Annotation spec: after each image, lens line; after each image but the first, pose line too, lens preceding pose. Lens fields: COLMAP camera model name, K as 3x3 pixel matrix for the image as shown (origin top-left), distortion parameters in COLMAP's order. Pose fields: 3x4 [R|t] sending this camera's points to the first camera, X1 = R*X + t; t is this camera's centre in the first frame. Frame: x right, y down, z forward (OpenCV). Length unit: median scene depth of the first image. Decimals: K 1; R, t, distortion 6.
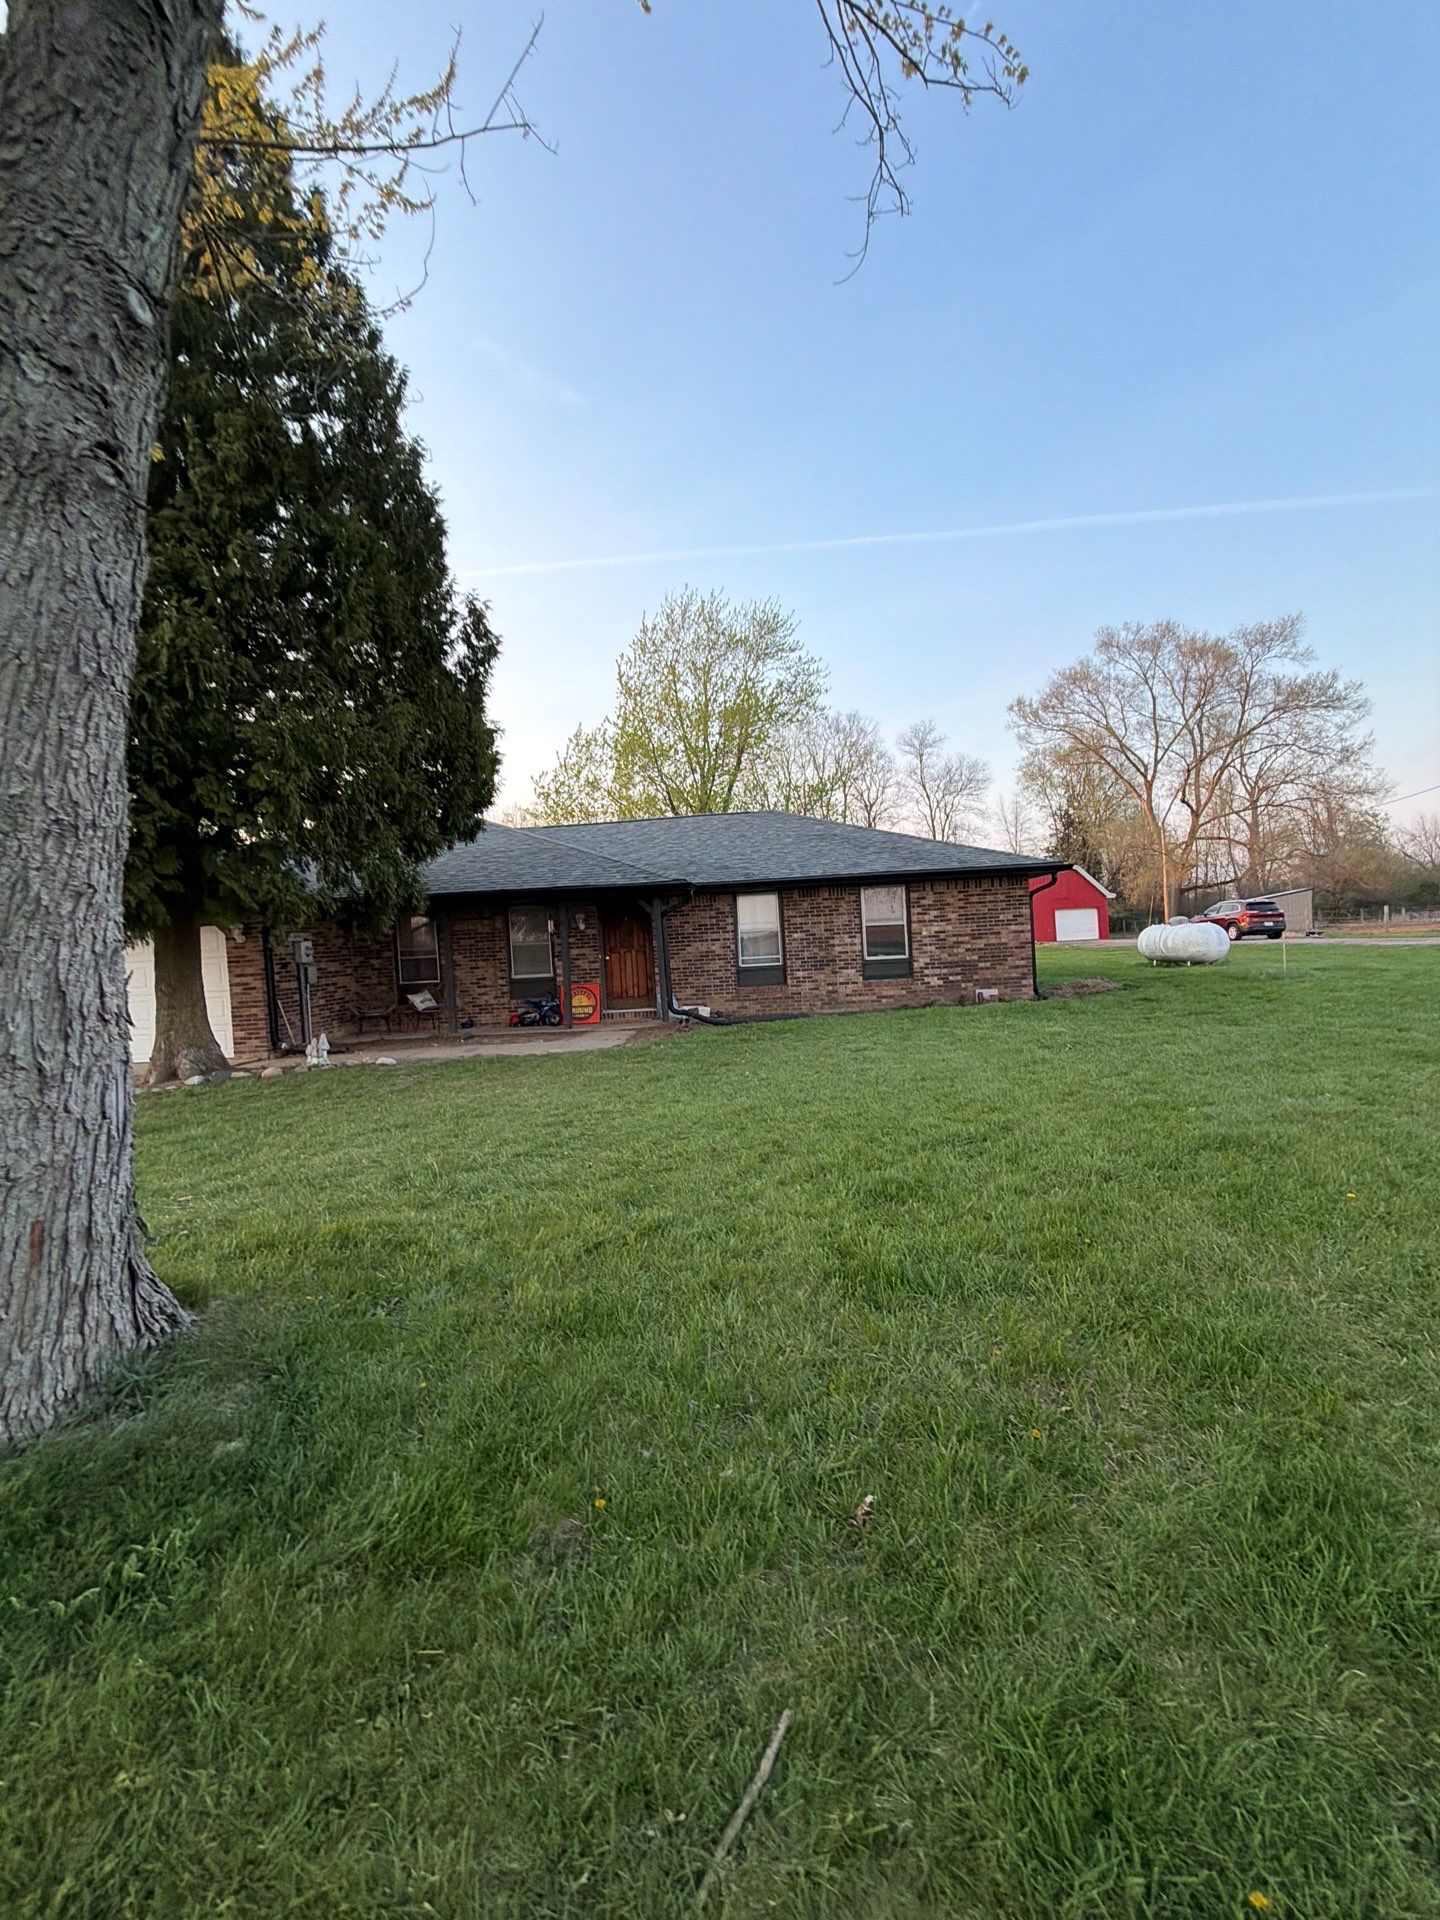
lens RADIAL K [[769.9, 0, 723.1], [0, 769.9, 955.0], [0, 0, 1]] dist [0.000559, -0.000074]
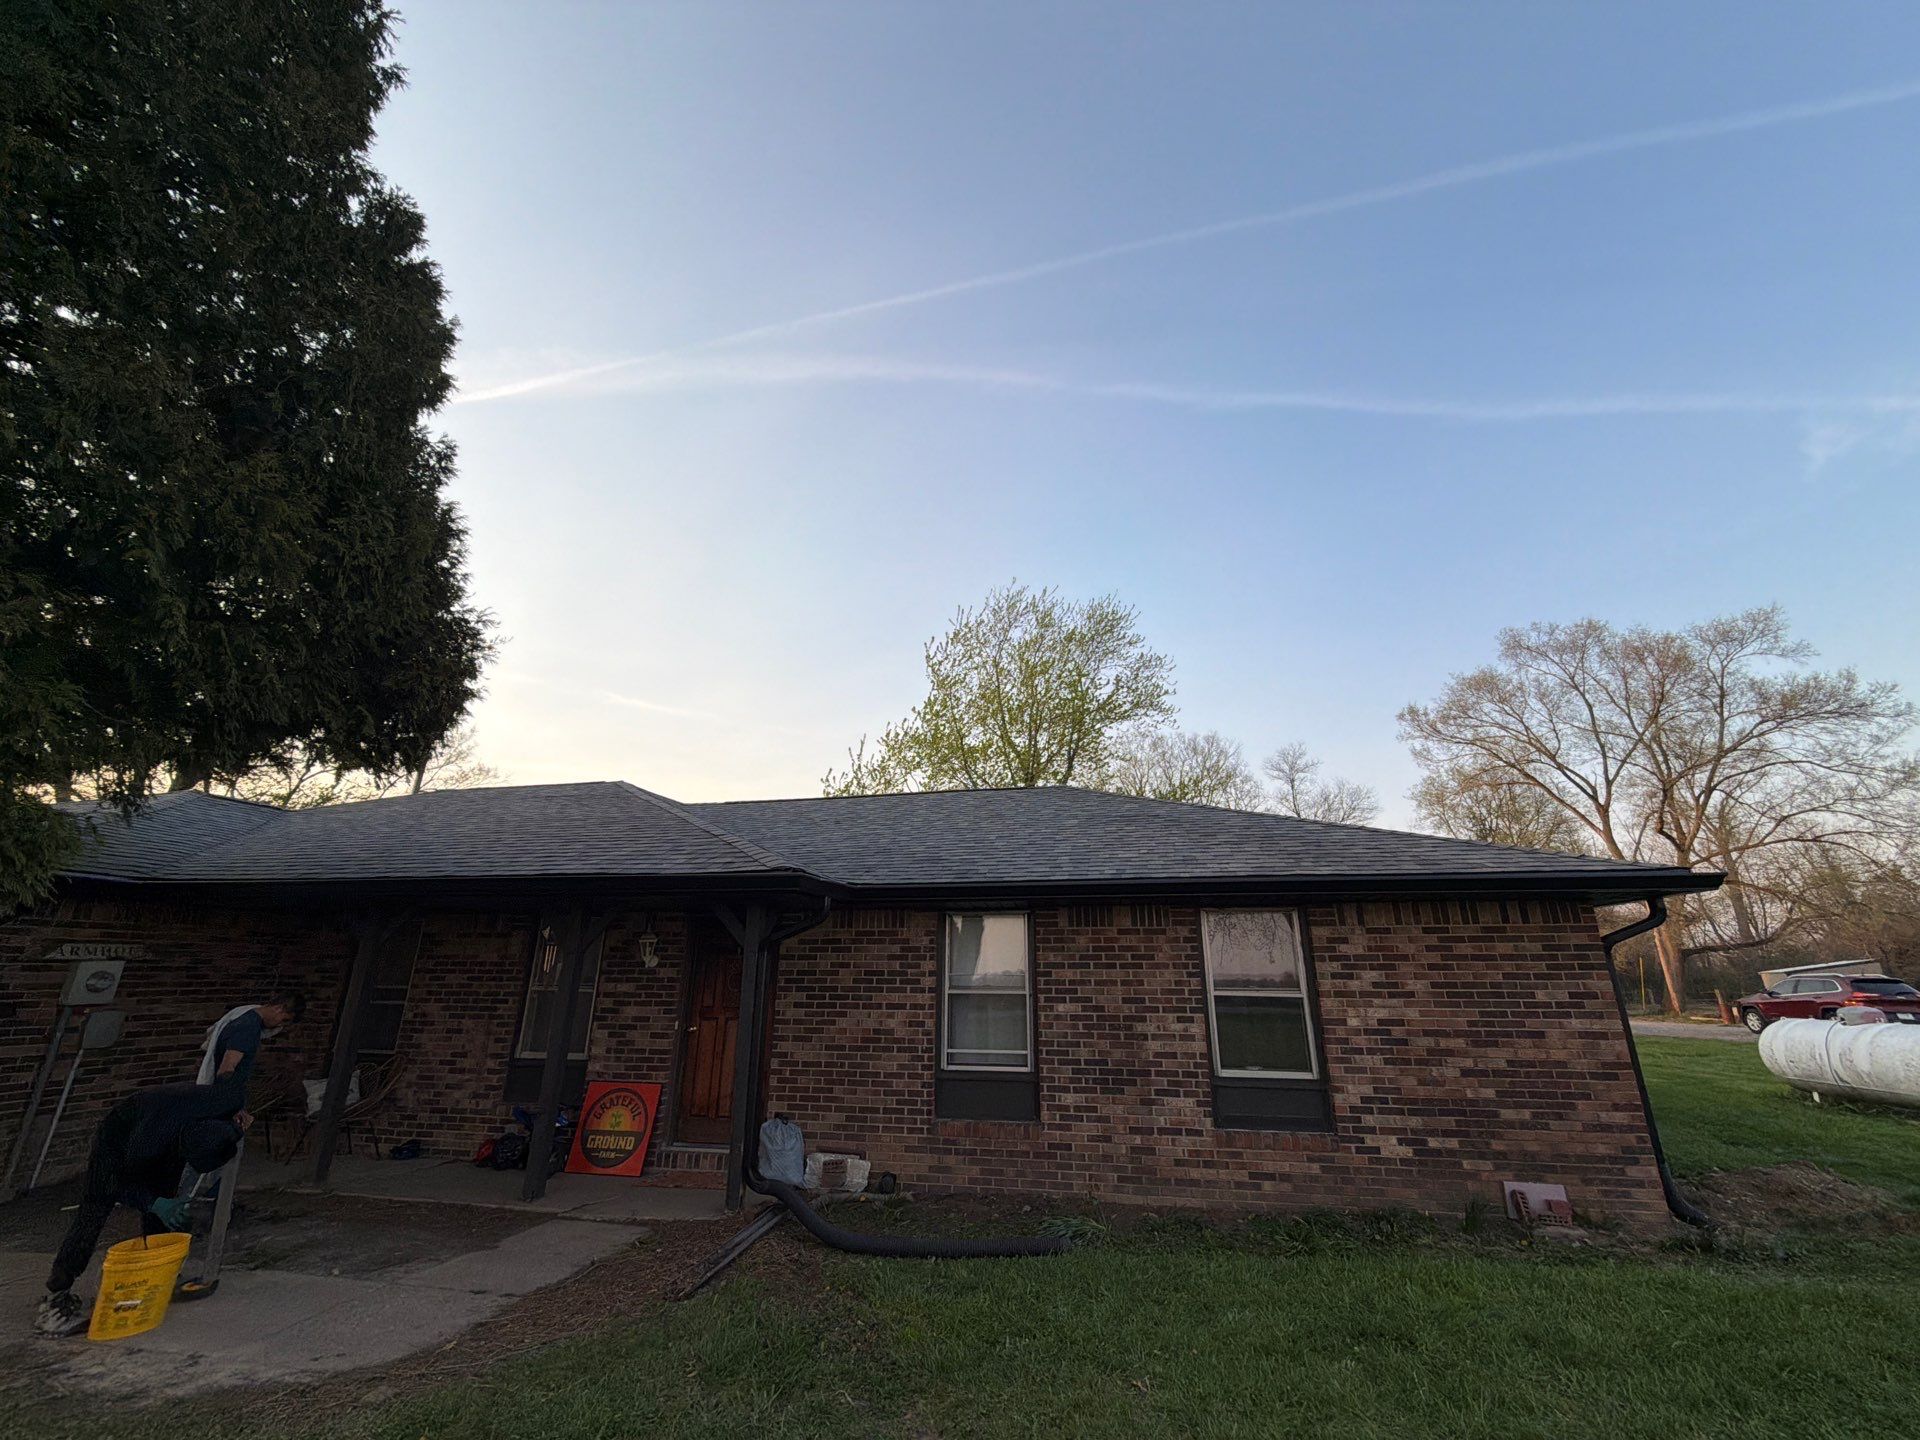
lens RADIAL K [[769.9, 0, 967.9], [0, 769.9, 727.9], [0, 0, 1]] dist [0.000559, -0.000074]
pose [[0.988309, 0.011934, -0.151993, 0.106185], [-0.060680, 0.945359, -0.320334, -0.032417], [0.139865, 0.325813, 0.935031, 0.491485]]
